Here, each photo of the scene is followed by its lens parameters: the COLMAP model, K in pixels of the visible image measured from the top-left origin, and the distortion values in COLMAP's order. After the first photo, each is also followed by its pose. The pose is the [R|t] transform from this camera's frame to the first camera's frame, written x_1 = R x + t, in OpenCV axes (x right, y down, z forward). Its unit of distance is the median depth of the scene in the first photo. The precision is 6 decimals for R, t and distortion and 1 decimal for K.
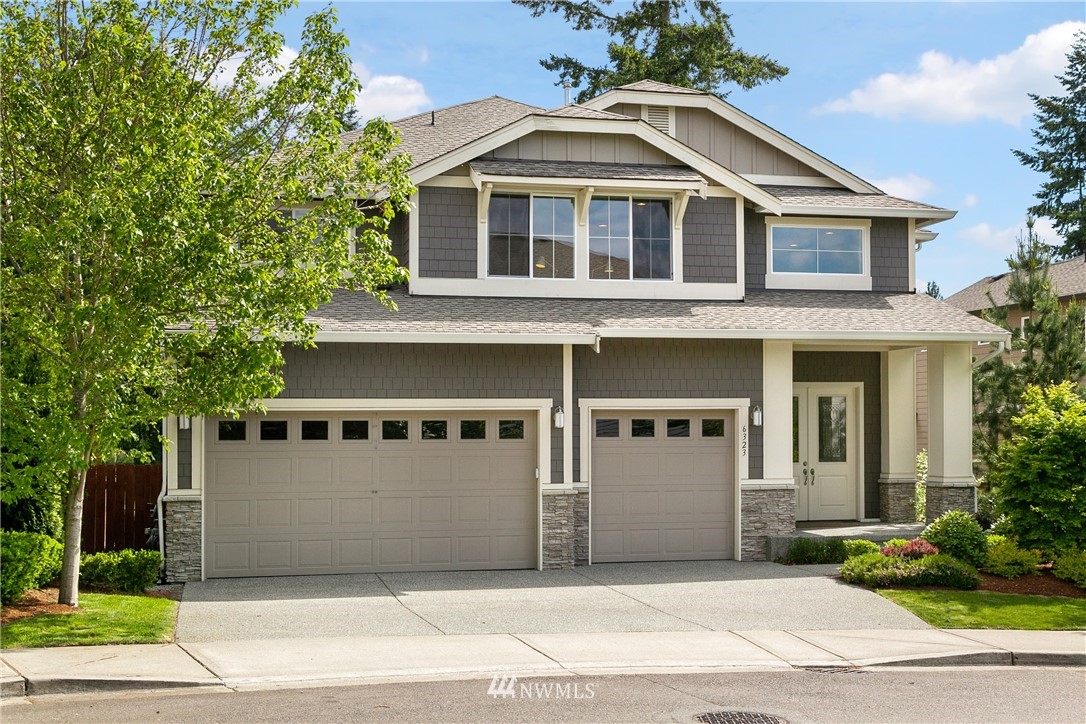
lens RADIAL K [[1339.9, 0, 542.8], [0, 1339.9, 361.0], [0, 0, 1]] dist [0.003281, 0.000000]
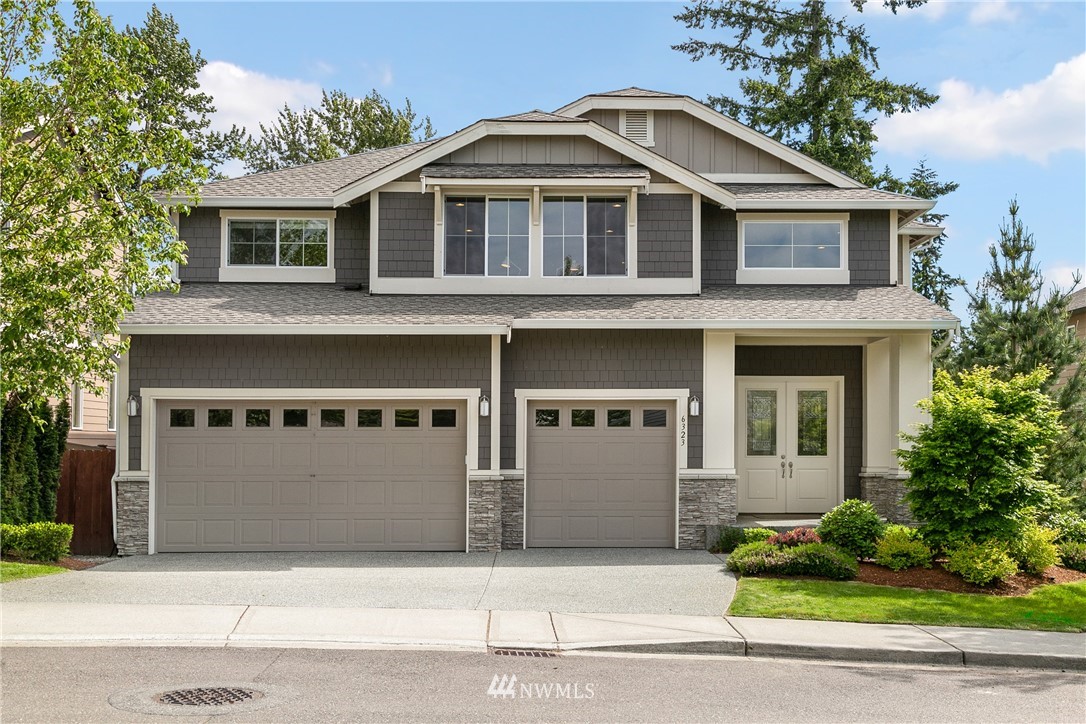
lens RADIAL K [[1173.2, 0, 542.9], [0, 1173.2, 386.7], [0, 0, 1]] dist [0.028085, 0.000000]
pose [[0.980019, -0.004977, -0.198840, 0.221082], [0.005594, 0.999981, 0.002539, 0.023073], [0.198824, -0.003601, 0.980029, 0.106881]]
